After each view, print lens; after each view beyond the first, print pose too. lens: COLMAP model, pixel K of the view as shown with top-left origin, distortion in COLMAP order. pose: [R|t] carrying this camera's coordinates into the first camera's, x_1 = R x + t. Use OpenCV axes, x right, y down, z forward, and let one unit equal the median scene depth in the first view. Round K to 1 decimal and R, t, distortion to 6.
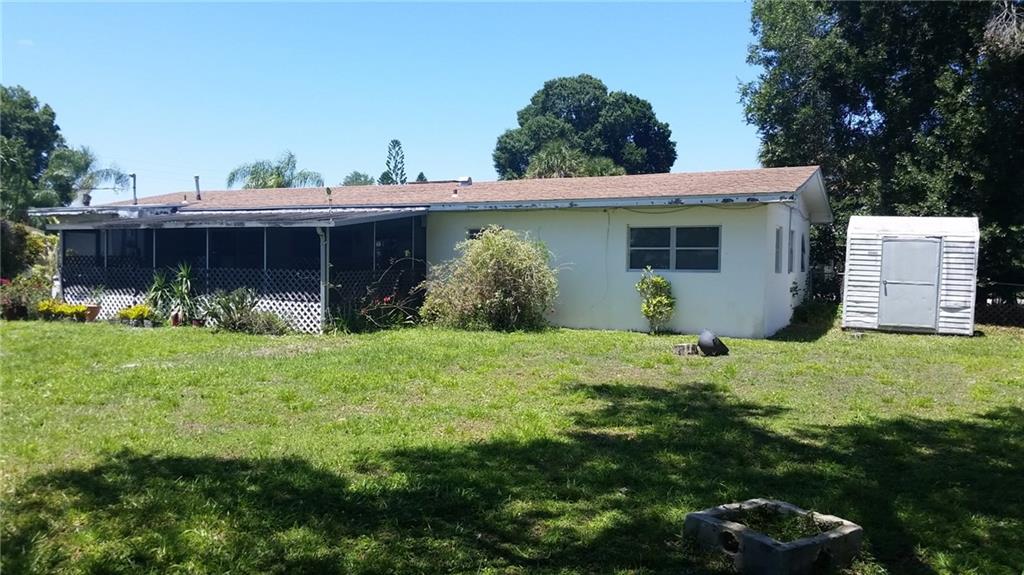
lens RADIAL K [[870.6, 0, 517.4], [0, 870.6, 317.3], [0, 0, 1]] dist [0.075440, -0.112884]
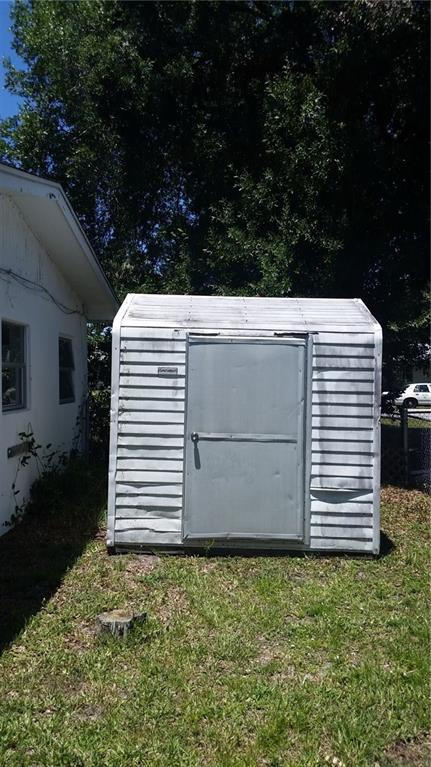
lens RADIAL K [[652.1, 0, 212.3], [0, 652.1, 382.6], [0, 0, 1]] dist [0.075440, -0.112884]
pose [[0.923592, -0.019074, 0.382903, 0.301713], [0.037565, 0.998458, -0.040874, -0.053355], [-0.381533, 0.052134, 0.922884, 0.694617]]
